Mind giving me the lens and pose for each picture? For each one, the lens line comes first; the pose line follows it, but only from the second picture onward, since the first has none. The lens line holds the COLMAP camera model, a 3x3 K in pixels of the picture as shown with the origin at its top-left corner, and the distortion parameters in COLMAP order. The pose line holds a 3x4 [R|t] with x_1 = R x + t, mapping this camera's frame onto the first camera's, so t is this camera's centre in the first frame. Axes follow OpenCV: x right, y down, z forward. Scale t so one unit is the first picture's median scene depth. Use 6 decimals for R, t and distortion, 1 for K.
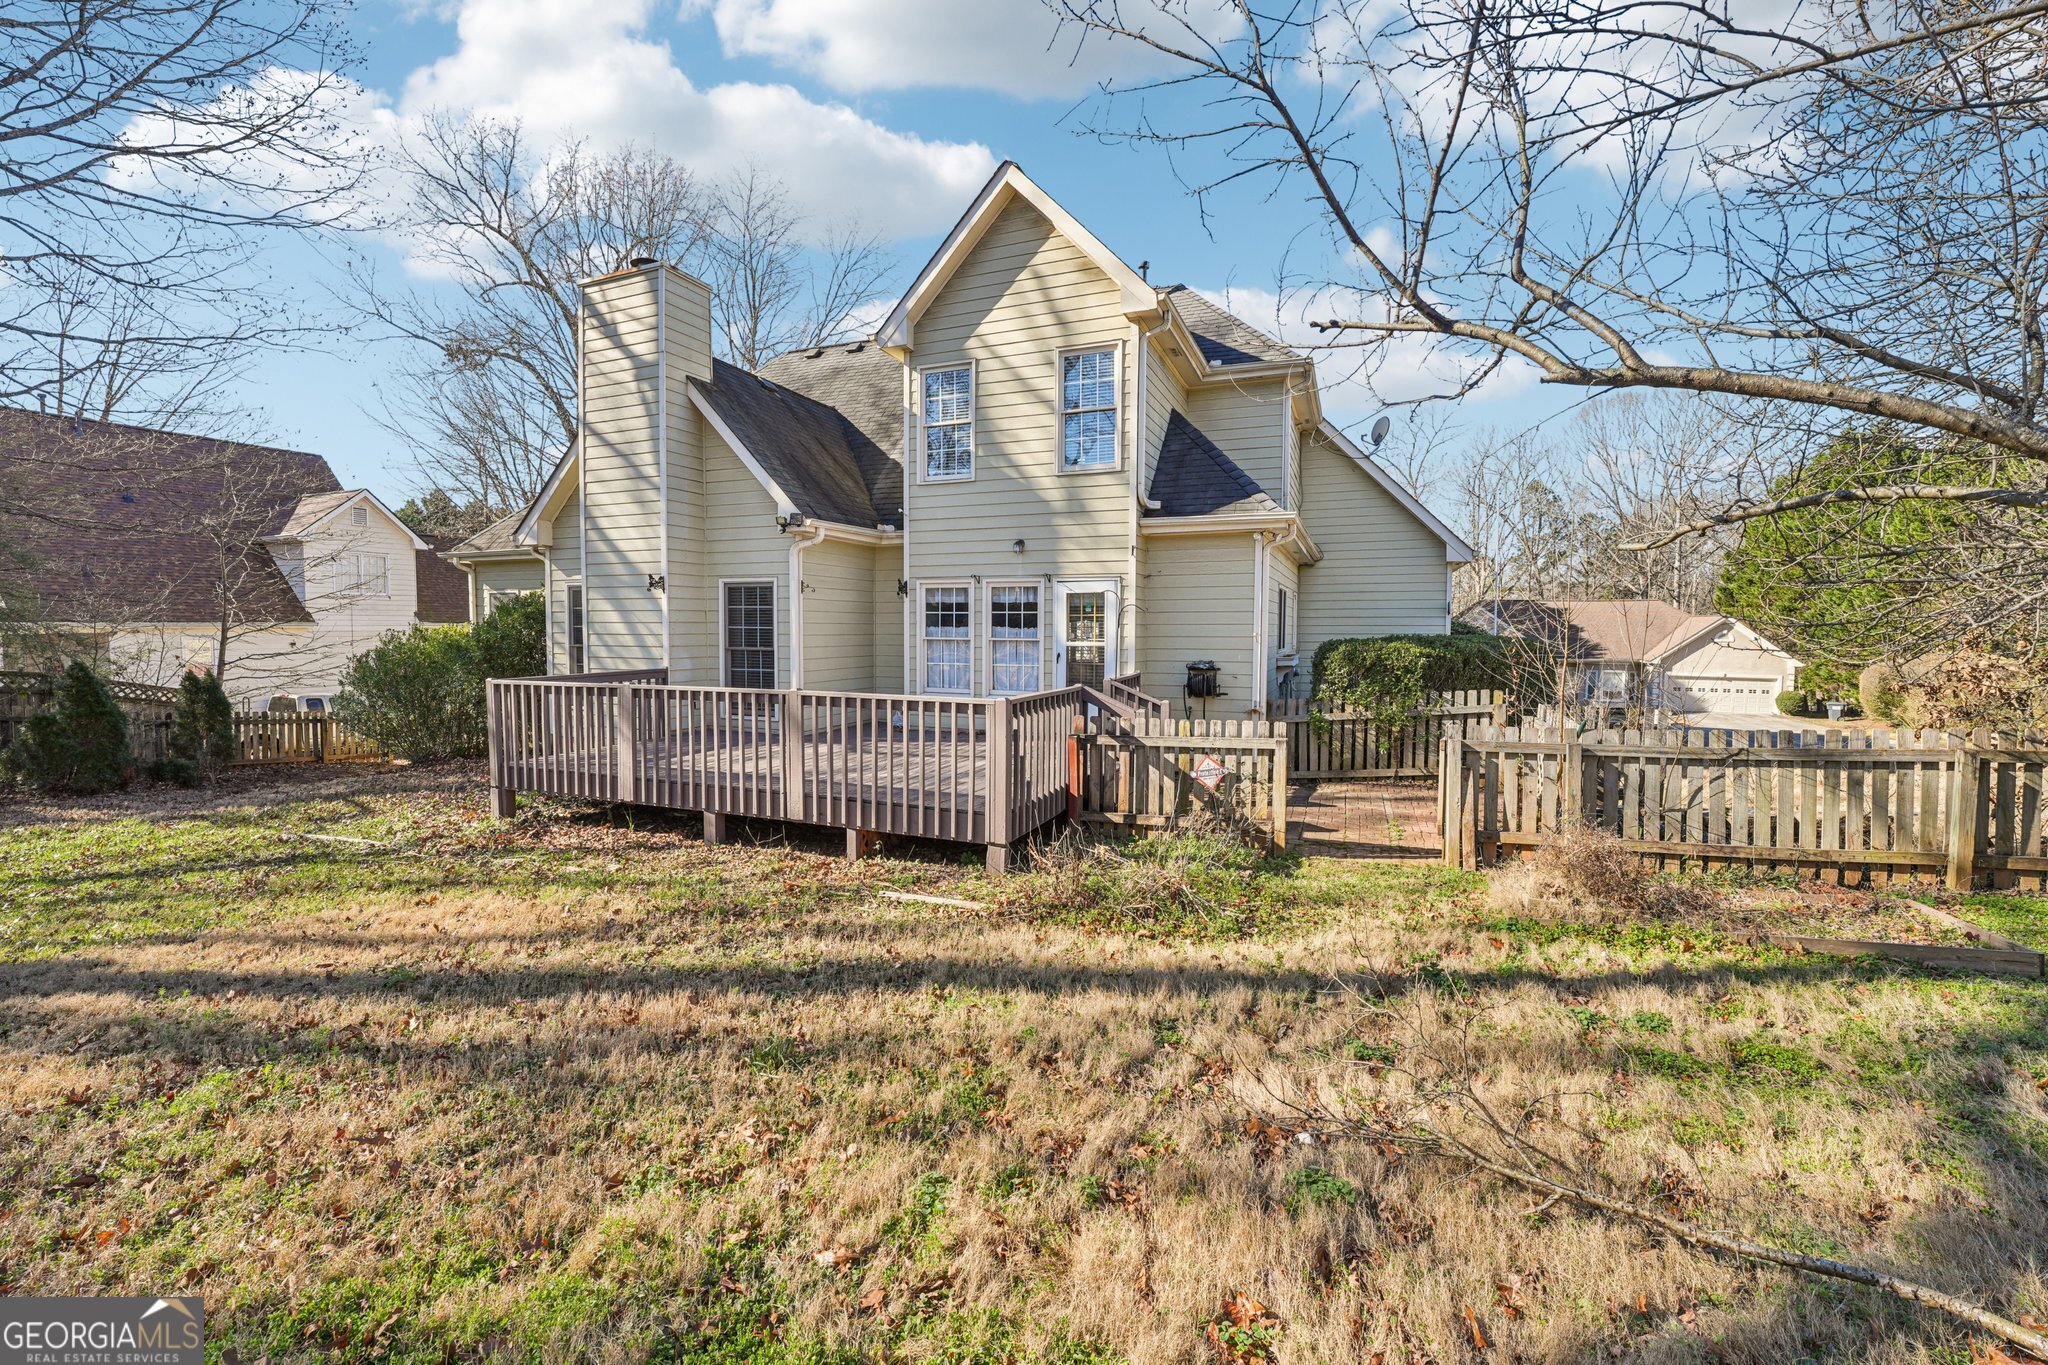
lens RADIAL K [[843.2, 0, 1016.8], [0, 843.2, 668.6], [0, 0, 1]] dist [-0.021643, 0.002360]
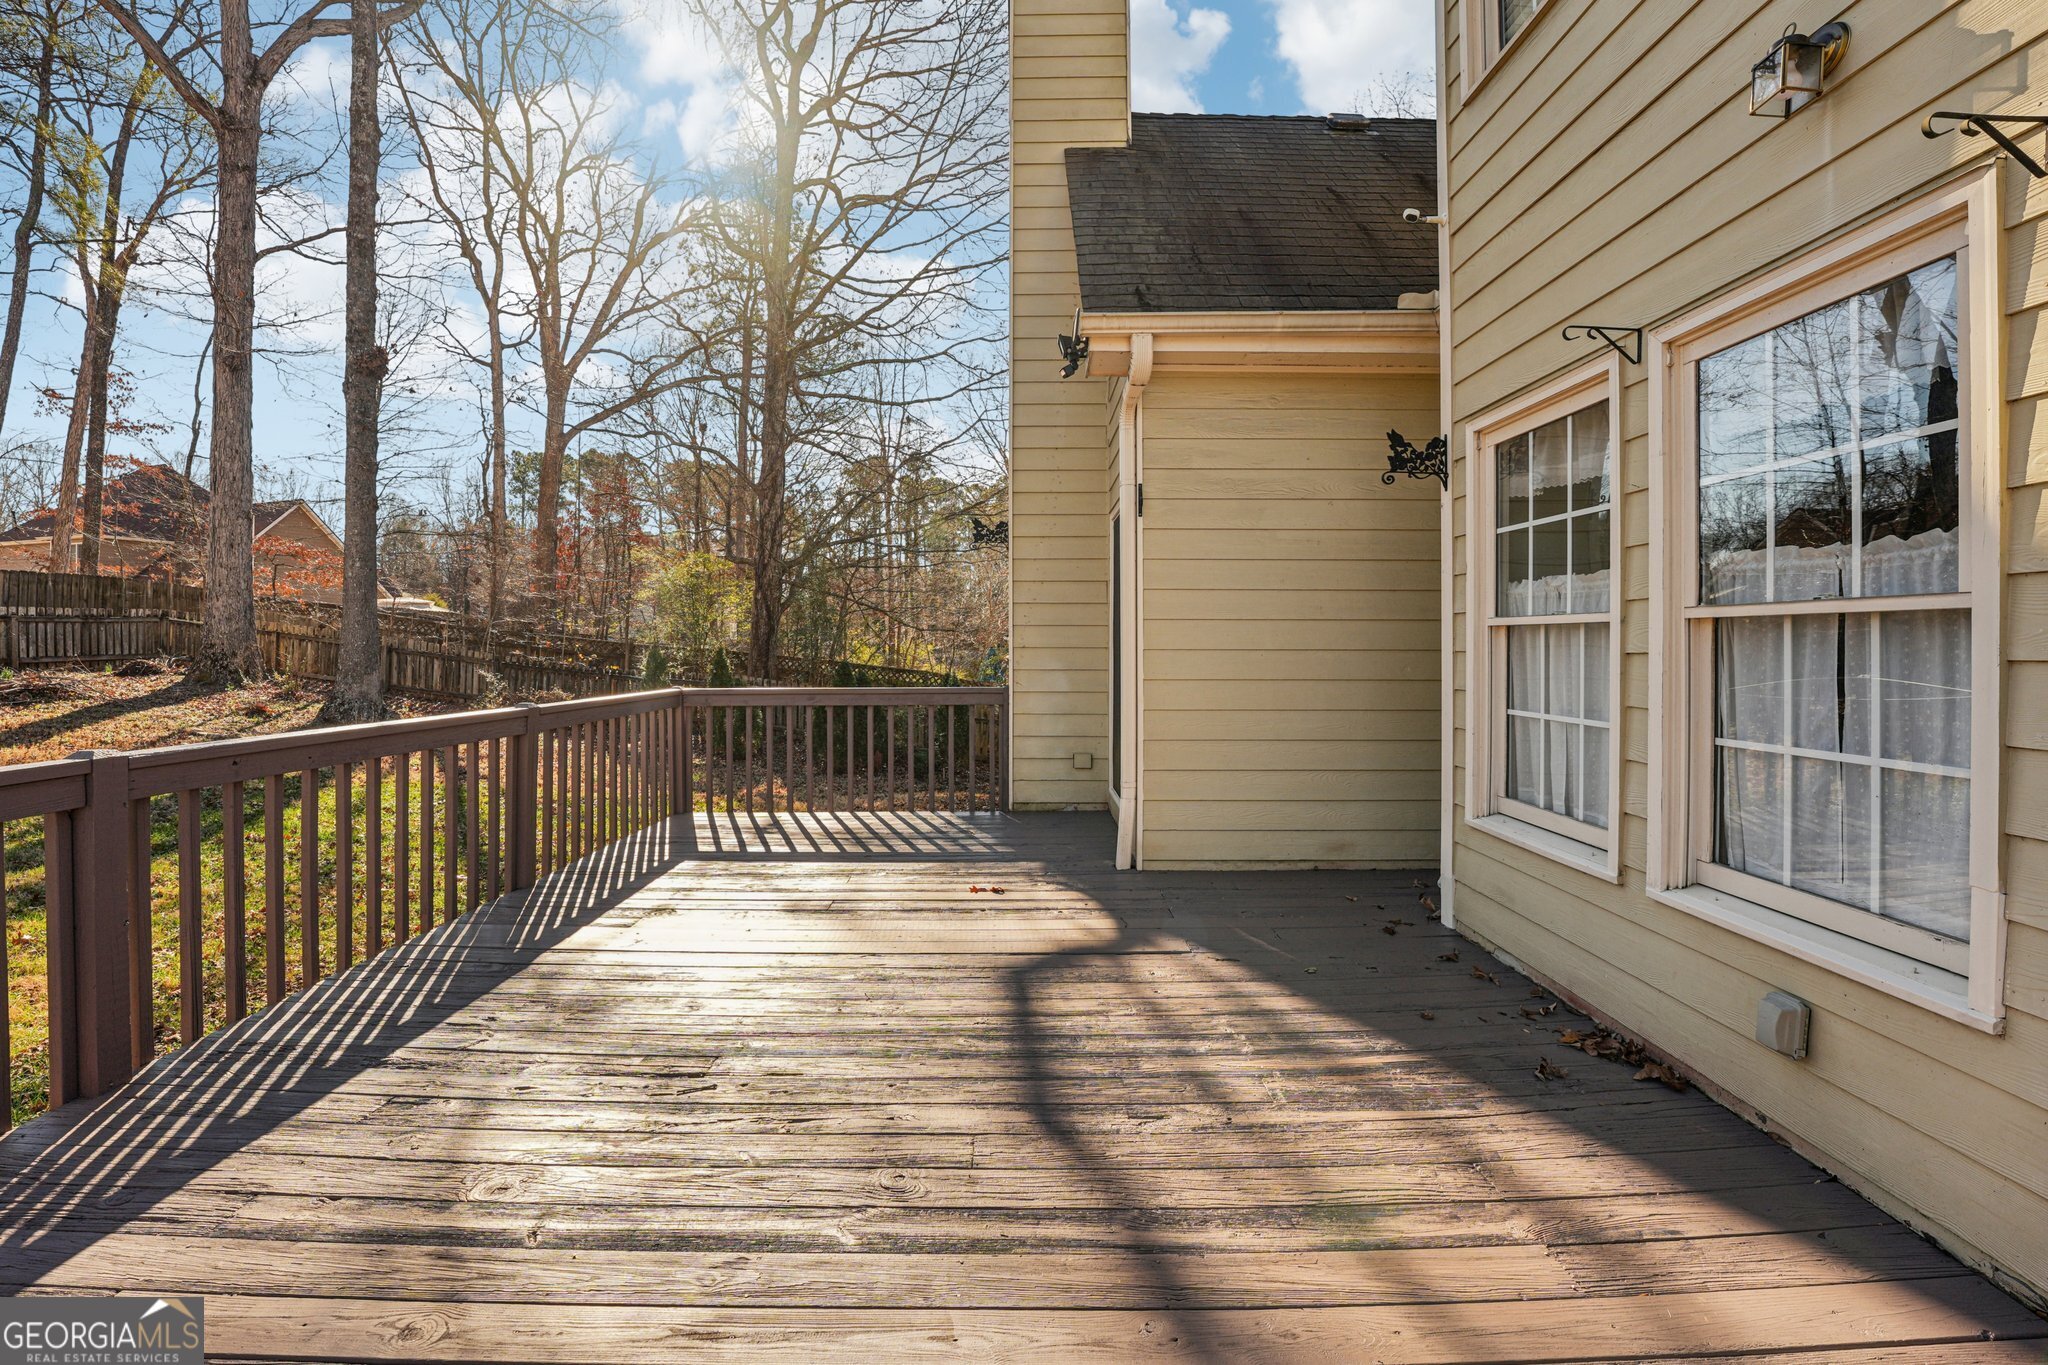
lens RADIAL K [[843.2, 0, 1005.7], [0, 843.2, 643.0], [0, 0, 1]] dist [-0.021643, 0.002360]
pose [[0.366749, -0.002755, -0.930316, 0.099823], [-0.049705, 0.998509, -0.022552, -0.016347], [0.928991, 0.054512, 0.366066, 0.802073]]
